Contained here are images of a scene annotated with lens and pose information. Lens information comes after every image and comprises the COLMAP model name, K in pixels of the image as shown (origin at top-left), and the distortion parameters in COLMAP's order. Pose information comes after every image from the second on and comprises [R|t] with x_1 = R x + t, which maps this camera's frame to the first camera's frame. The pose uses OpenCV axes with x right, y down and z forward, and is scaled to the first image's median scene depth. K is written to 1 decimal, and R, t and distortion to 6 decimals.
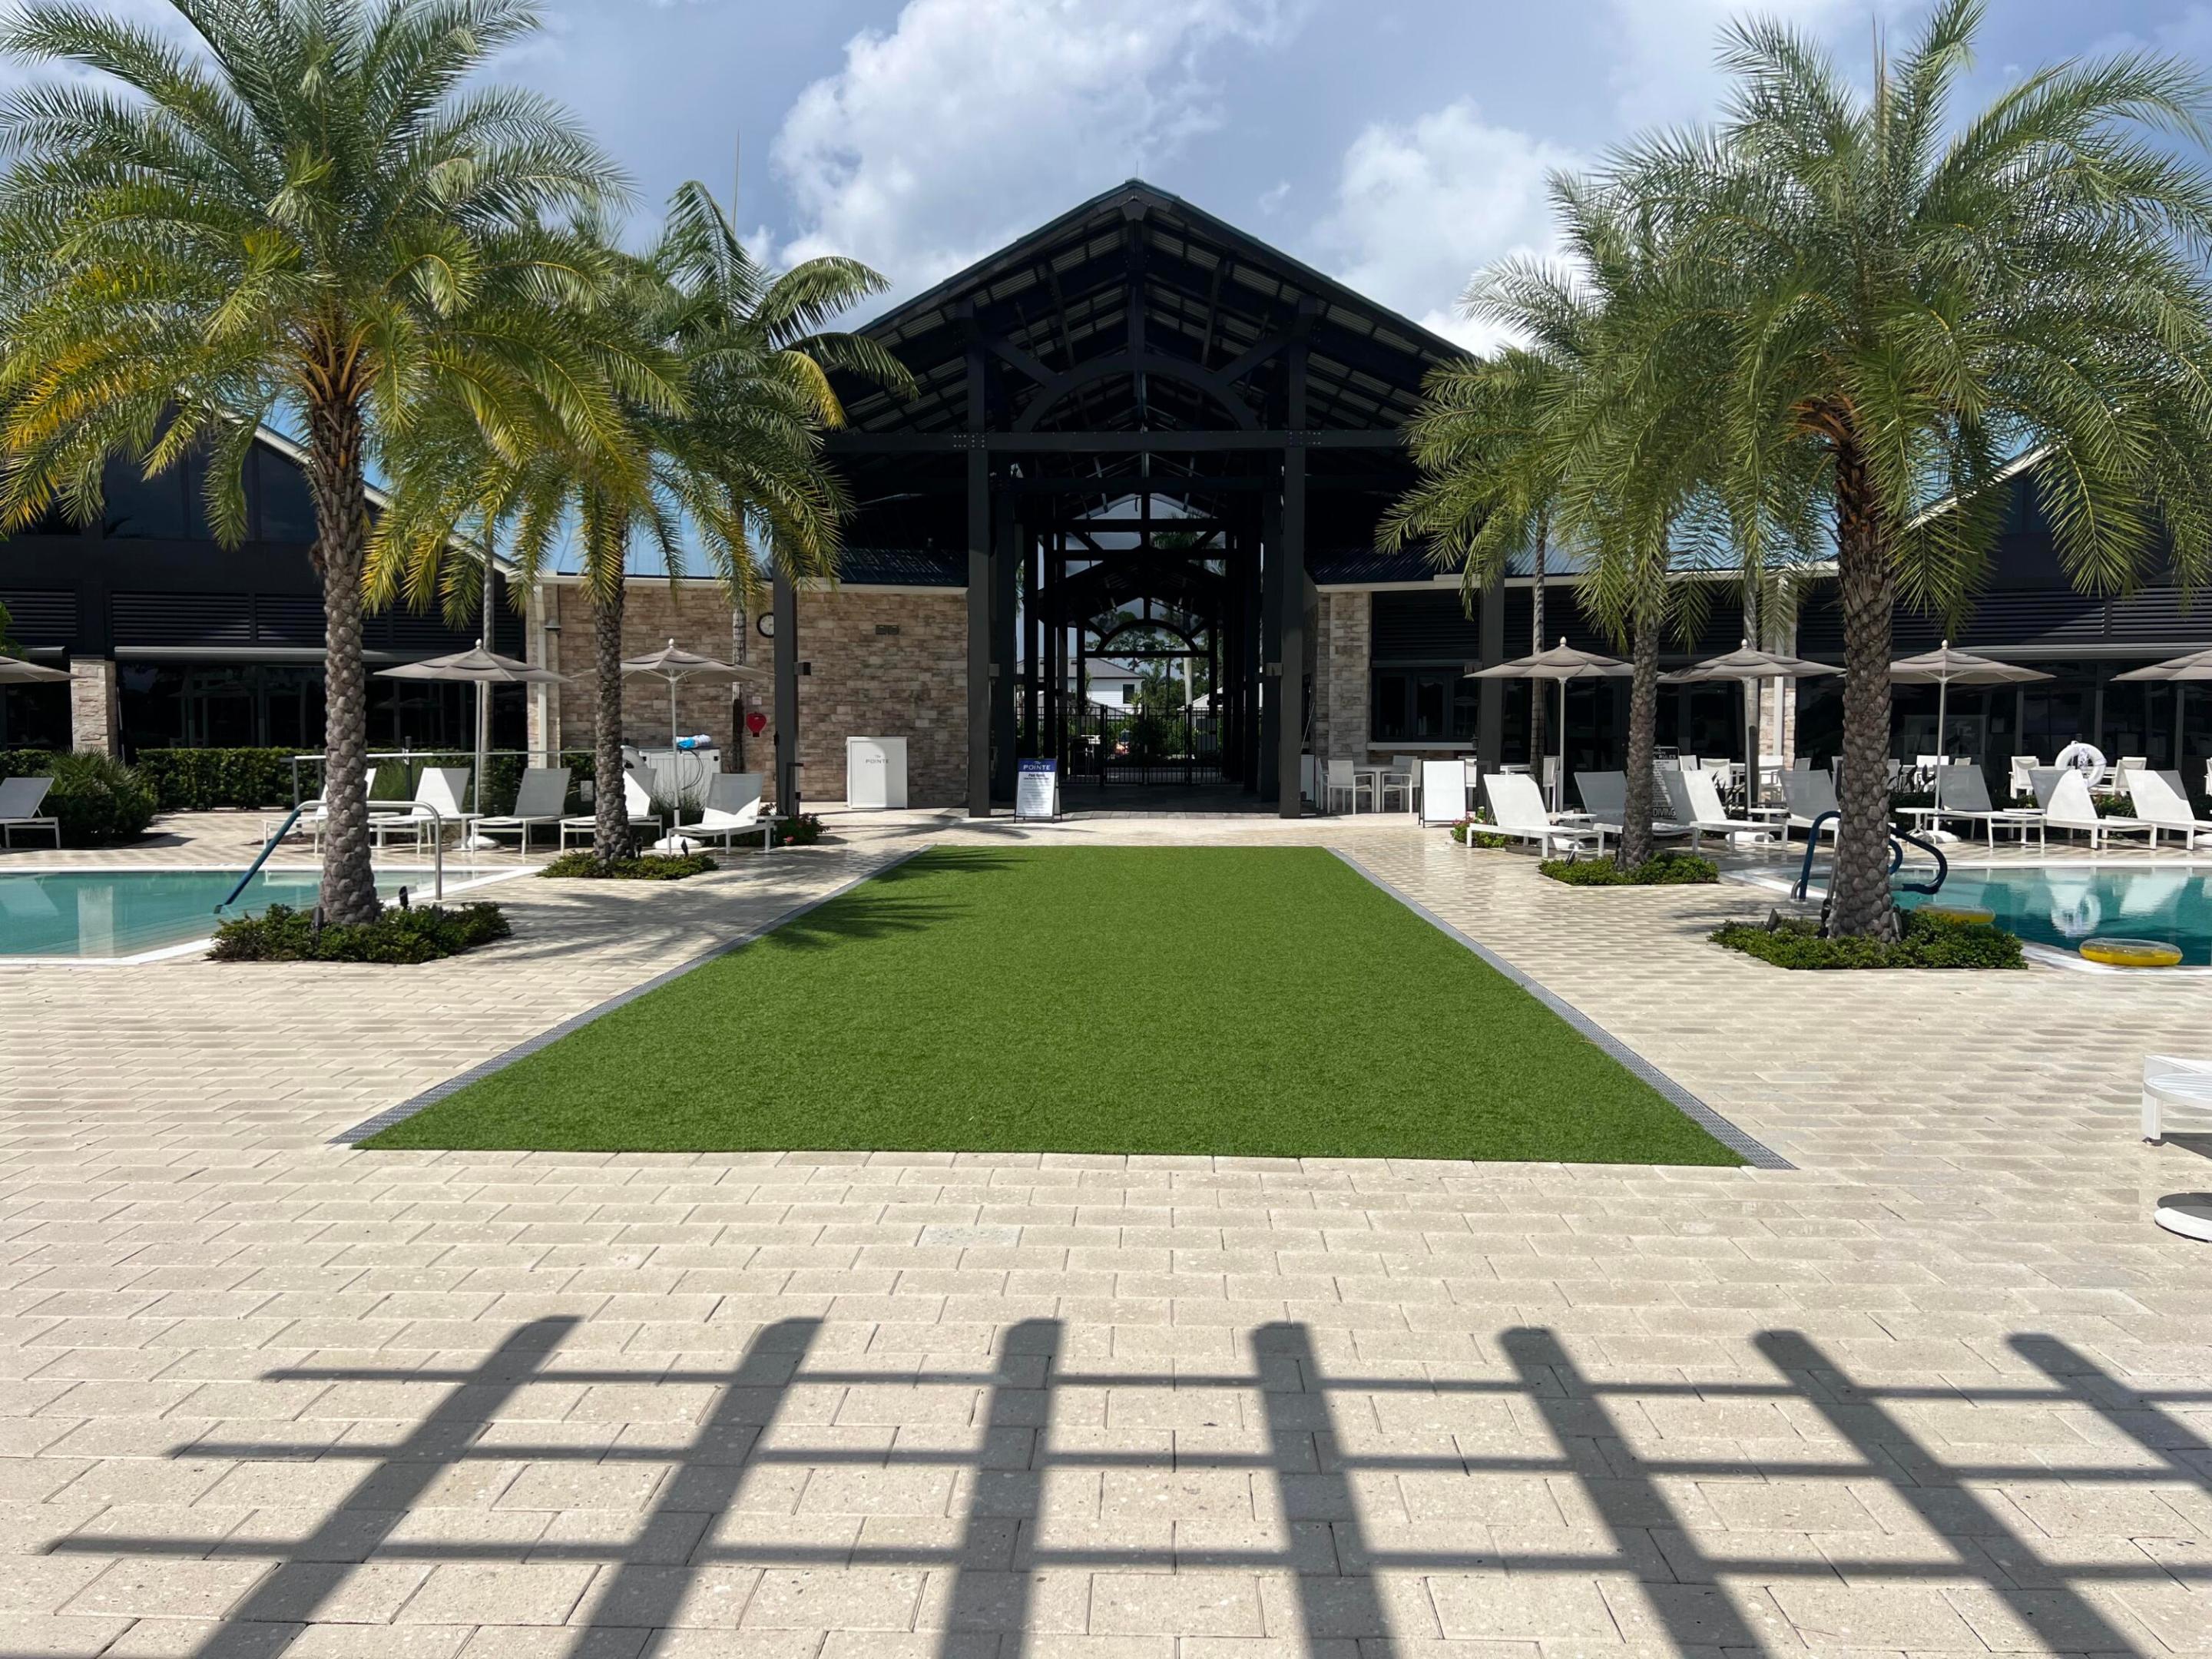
lens RADIAL K [[1641.4, 0, 1103.5], [0, 1641.4, 827.5], [0, 0, 1]] dist [0.028723, -0.007789]
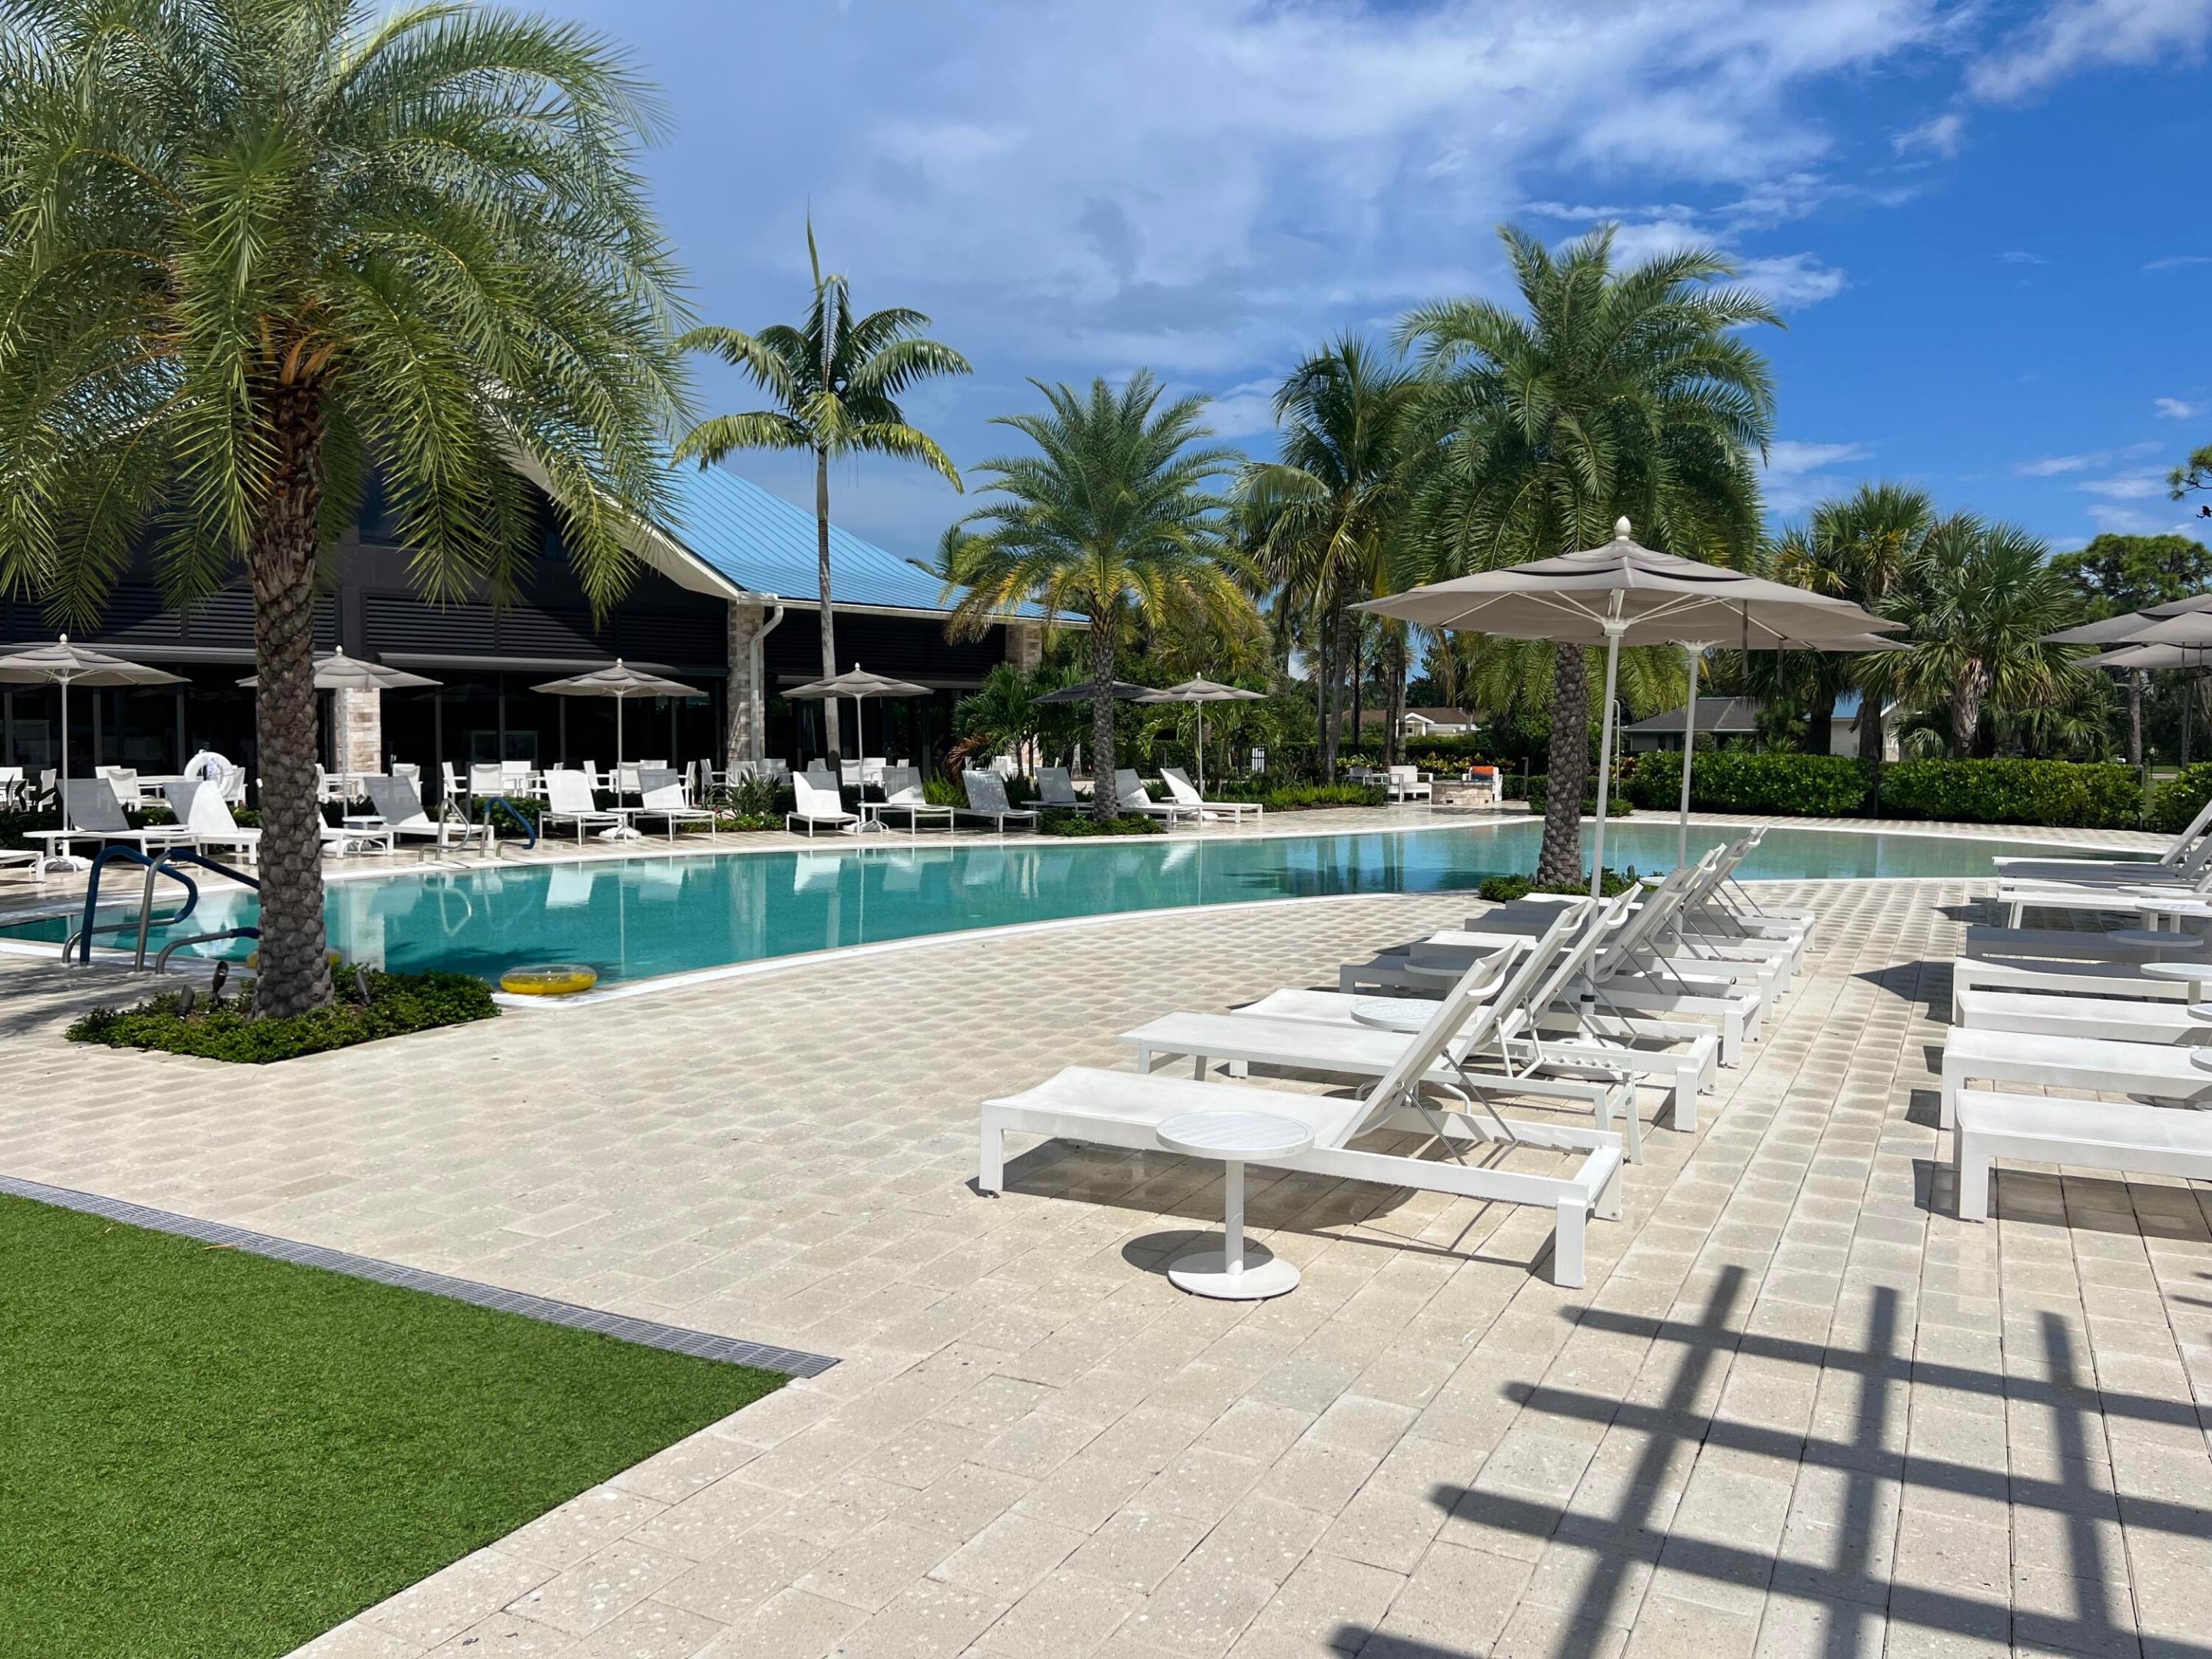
lens RADIAL K [[1641.4, 0, 1112.6], [0, 1641.4, 829.8], [0, 0, 1]] dist [0.028723, -0.007789]
pose [[0.422757, -0.052476, 0.904722, -0.094293], [0.052766, 0.998054, 0.033232, -0.024639], [-0.904705, 0.033690, 0.424703, 0.305475]]
